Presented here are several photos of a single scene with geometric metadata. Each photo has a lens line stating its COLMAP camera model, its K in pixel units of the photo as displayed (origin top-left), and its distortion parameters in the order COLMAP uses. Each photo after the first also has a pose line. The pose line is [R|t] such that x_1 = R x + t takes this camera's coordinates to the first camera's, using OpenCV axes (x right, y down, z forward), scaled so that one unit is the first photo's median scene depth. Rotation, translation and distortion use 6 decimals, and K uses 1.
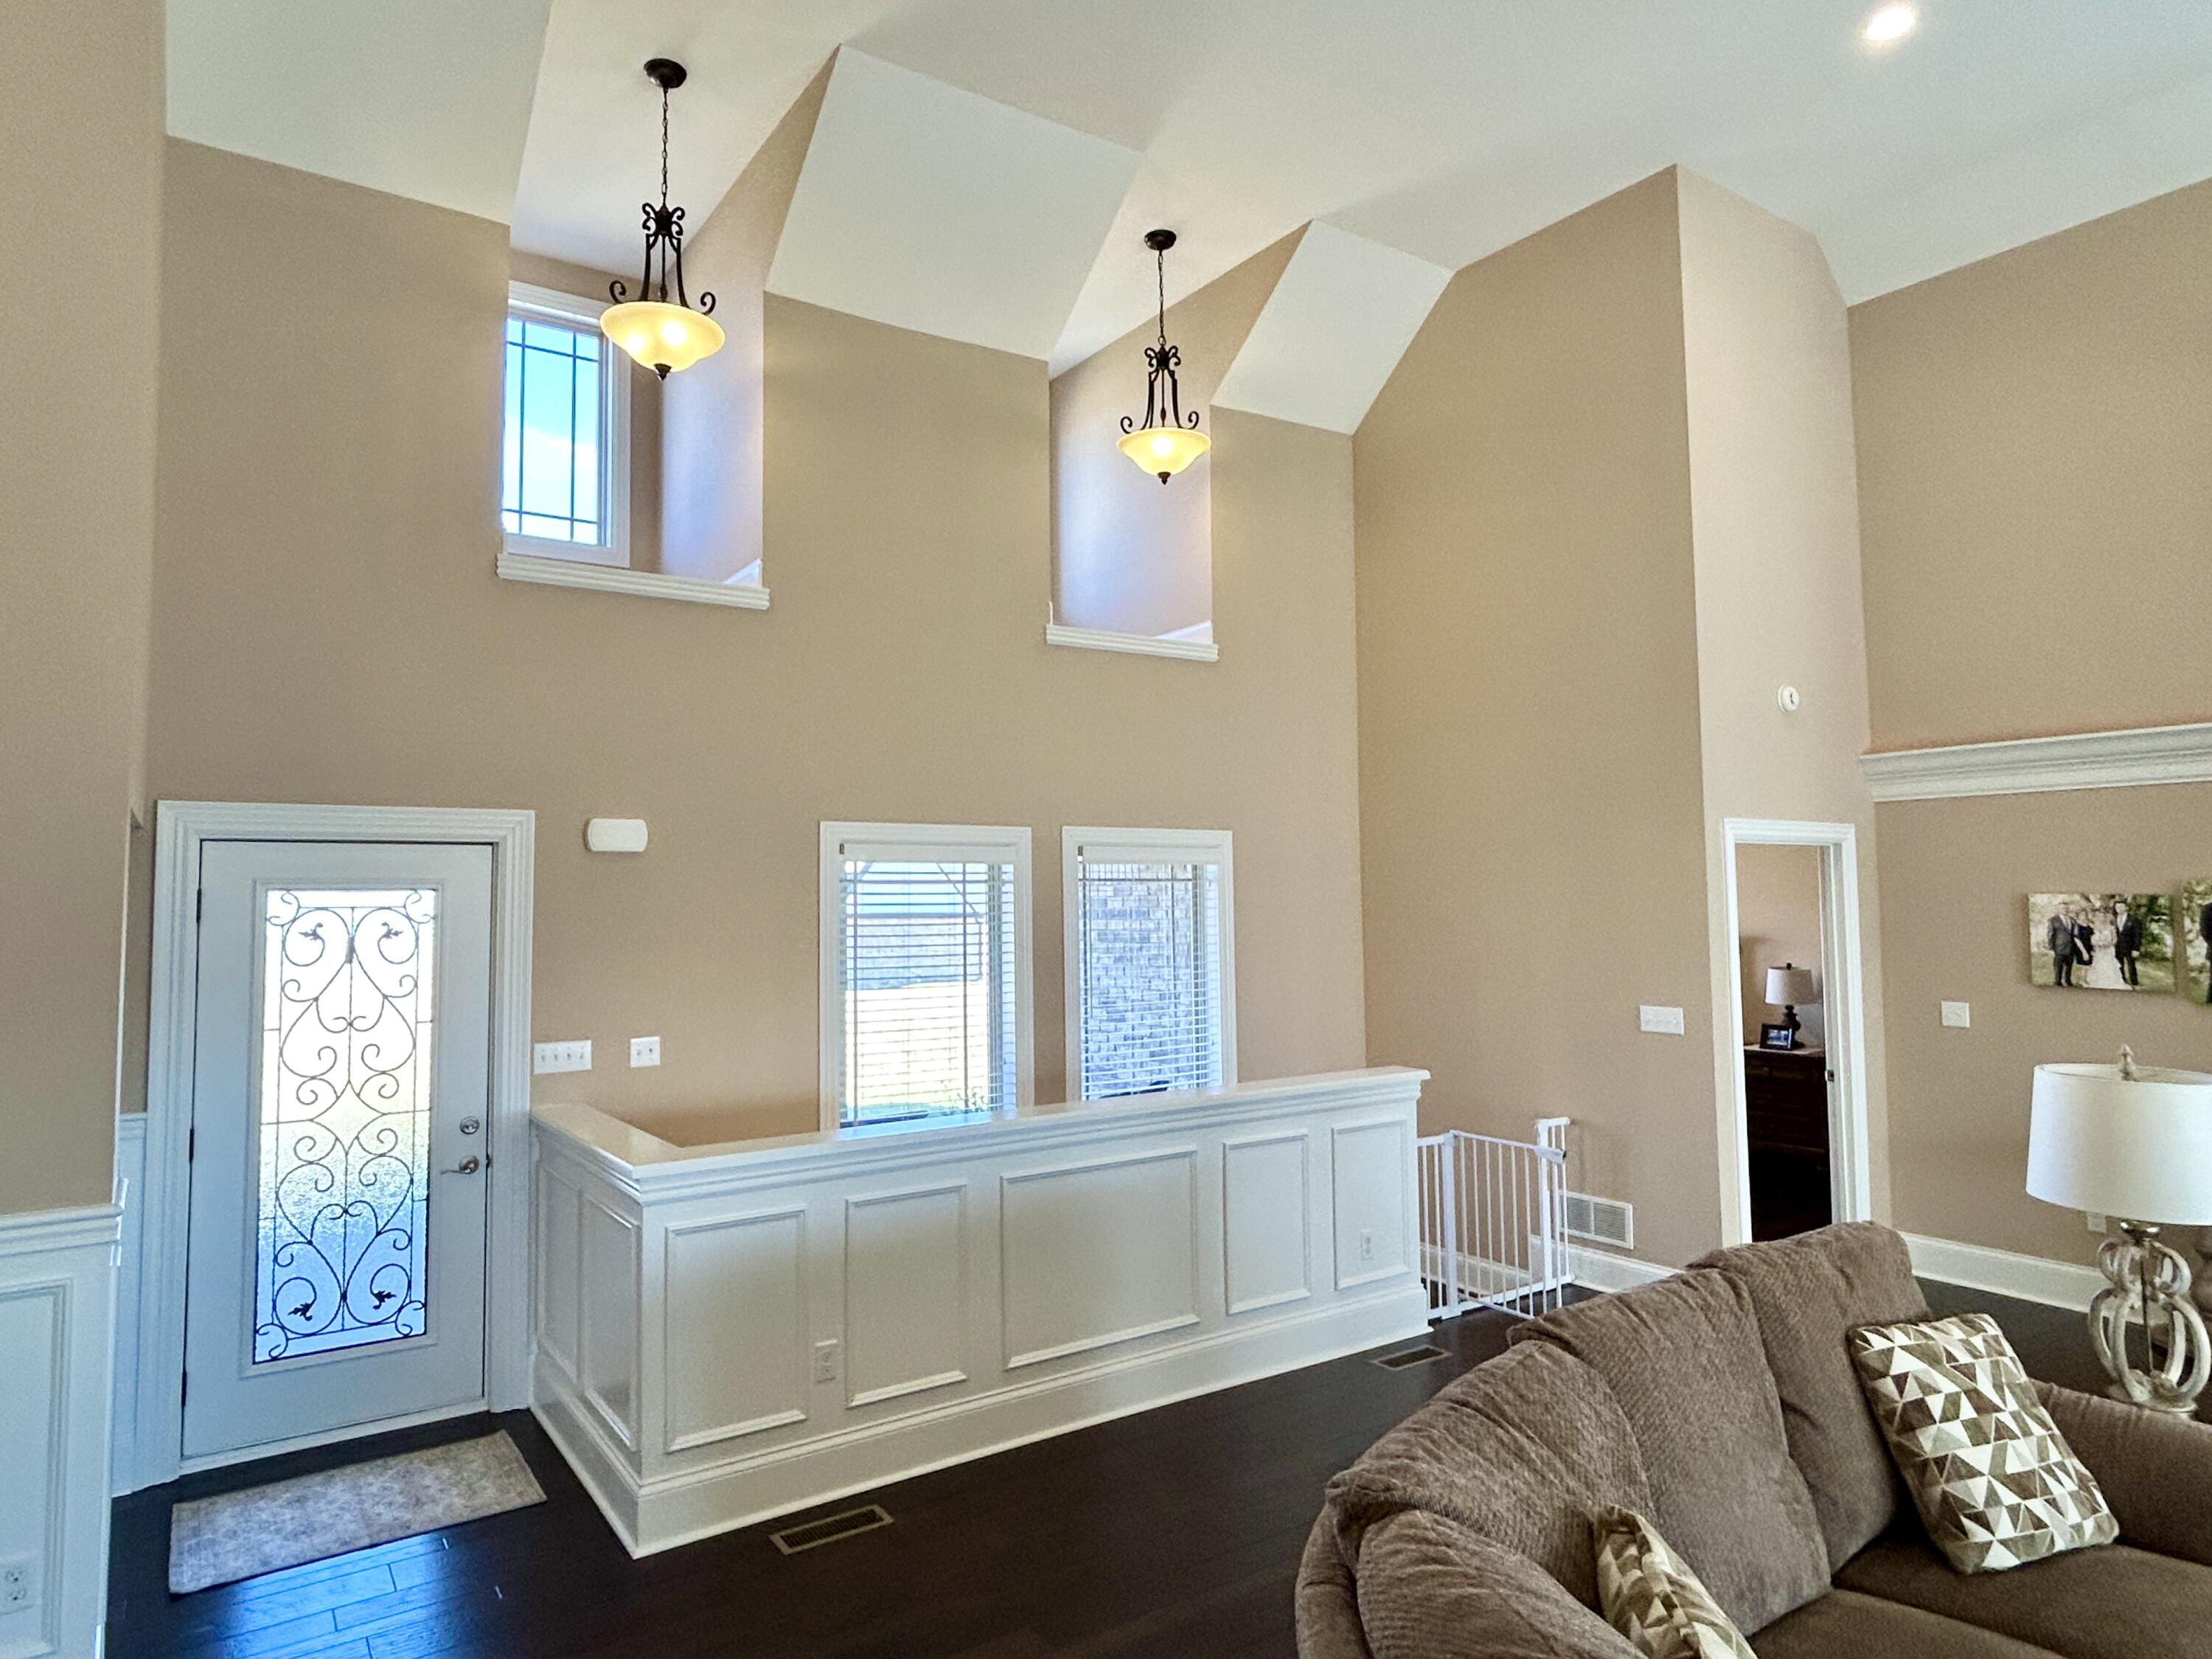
lens RADIAL K [[1322.9, 0, 1086.8], [0, 1322.9, 824.8], [0, 0, 1]] dist [-0.001881, 0.001256]
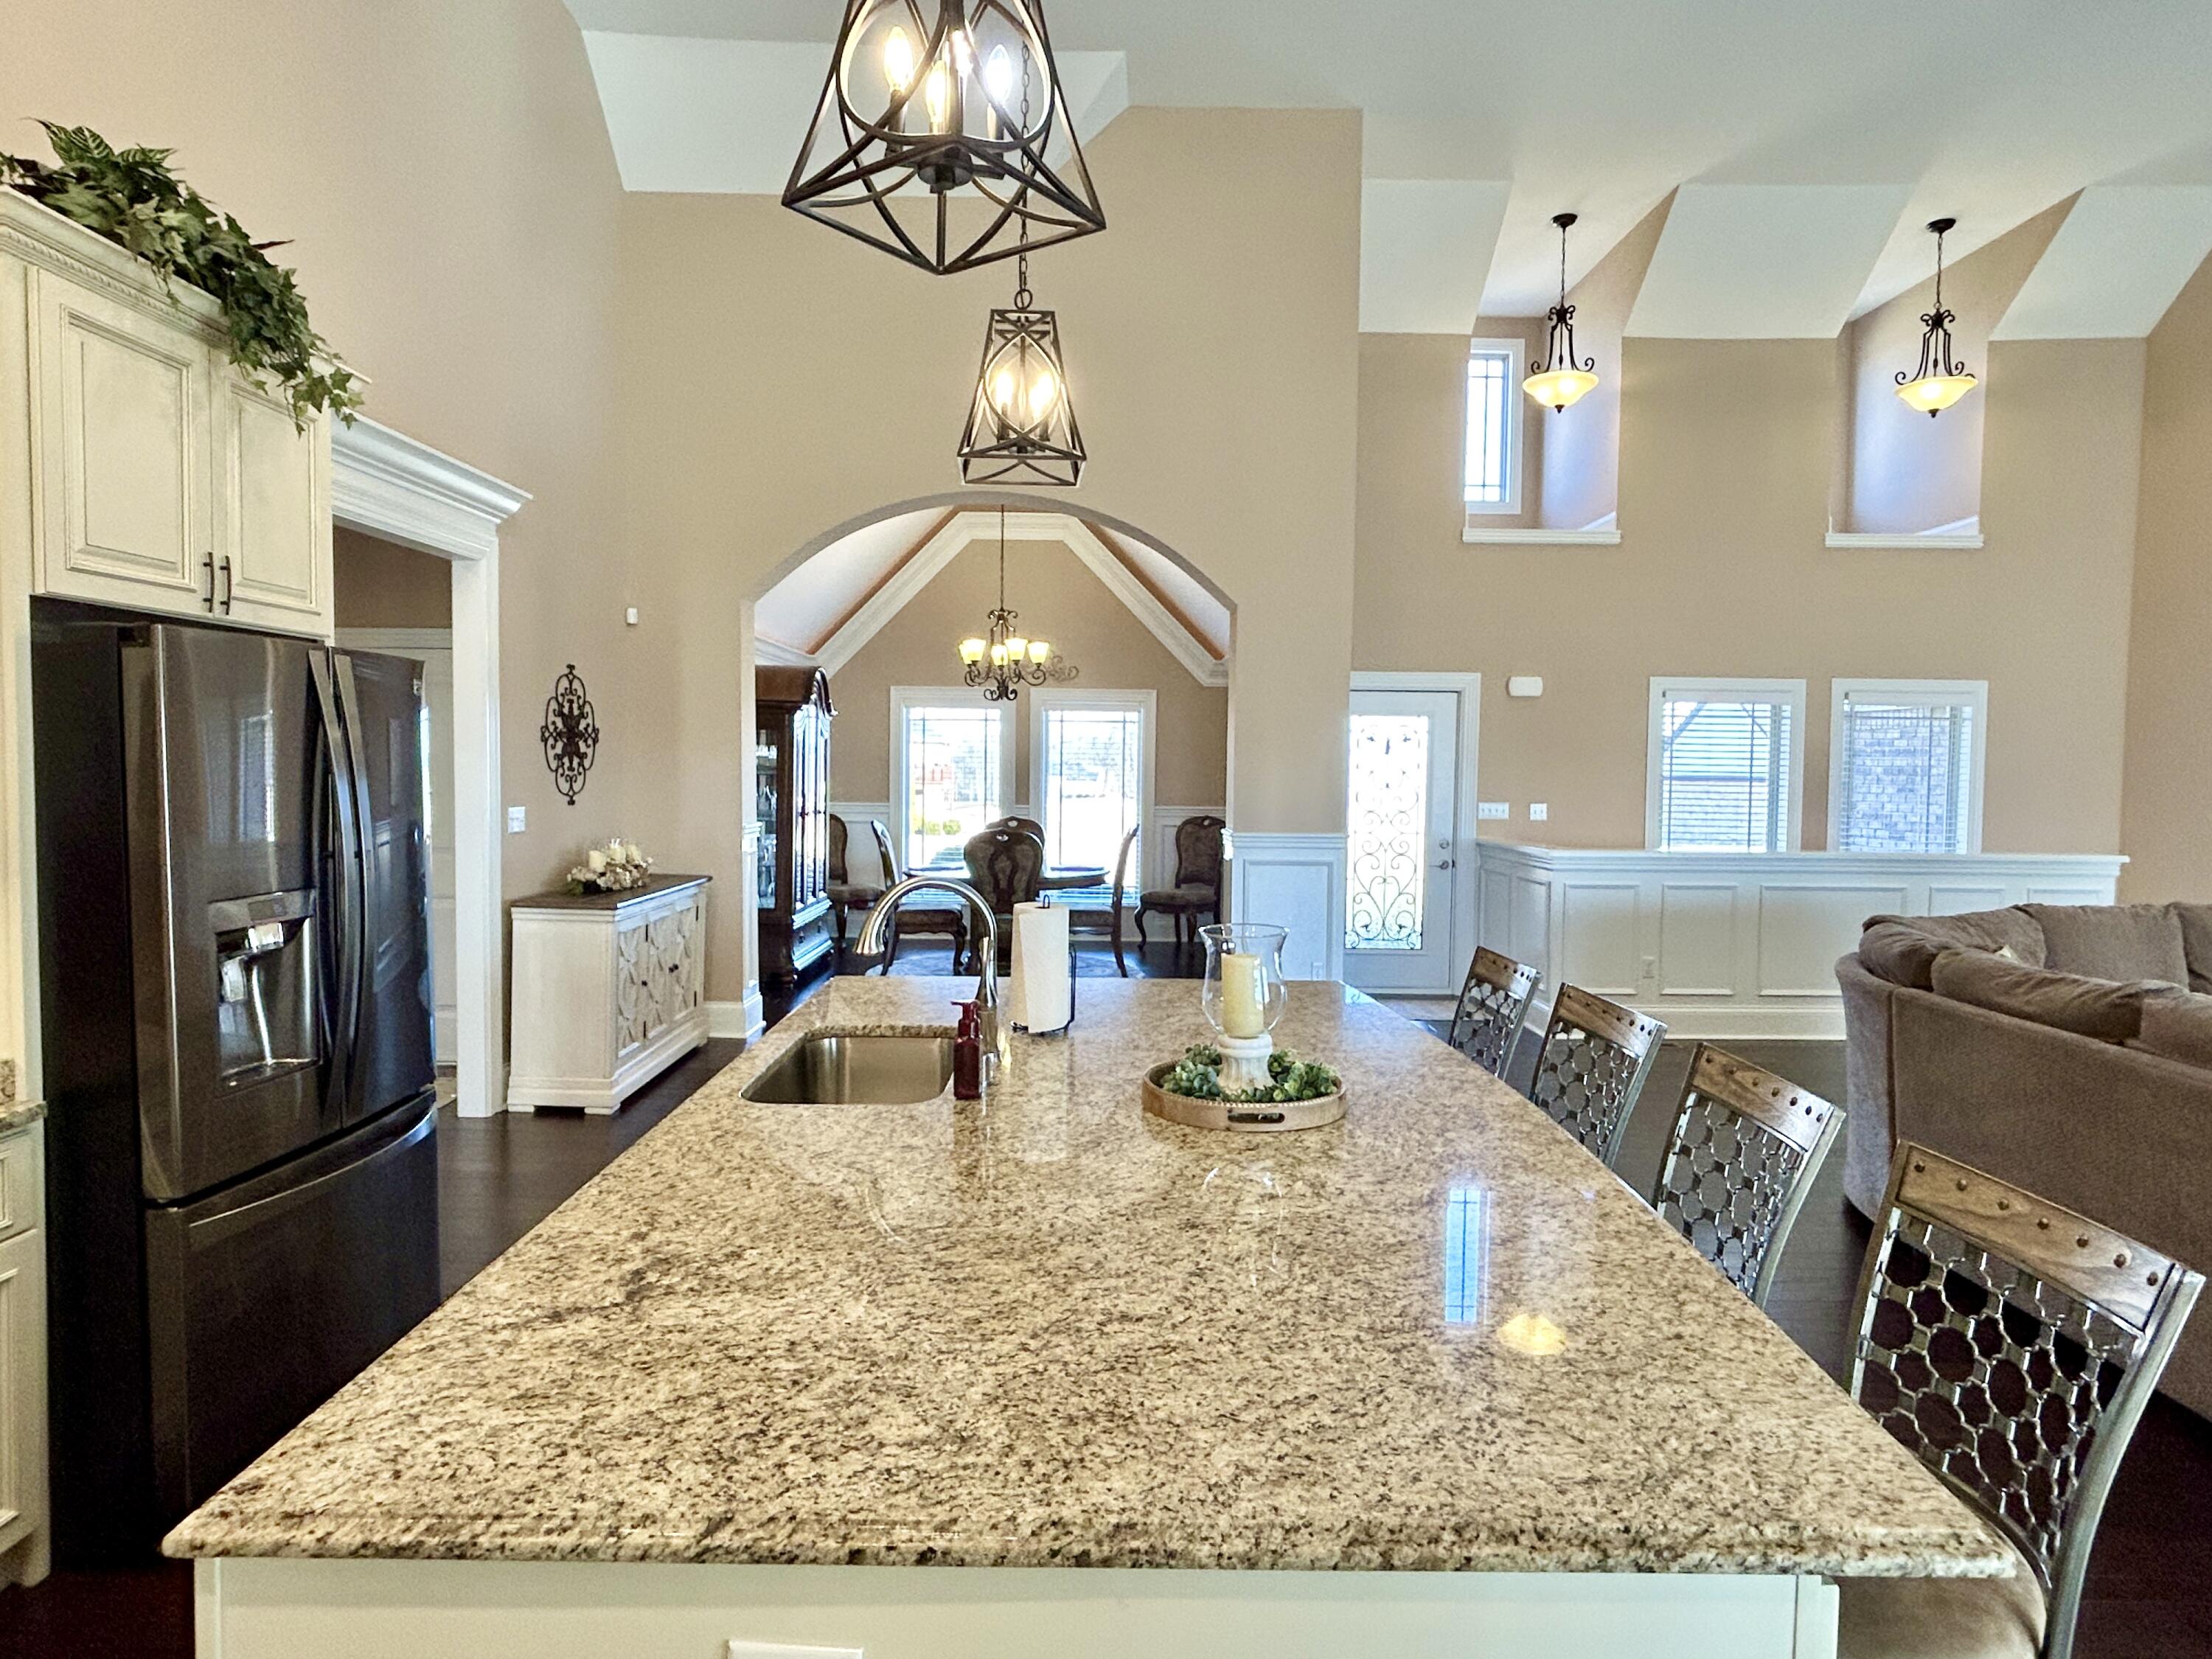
lens RADIAL K [[1285.0, 0, 1086.7], [0, 1285.0, 823.4], [0, 0, 1]] dist [-0.004036, -0.002285]
pose [[0.826875, 0.047312, -0.560392, 0.110809], [0.010445, 0.994991, 0.099415, 0.012173], [0.562288, -0.088057, 0.822240, -0.662187]]
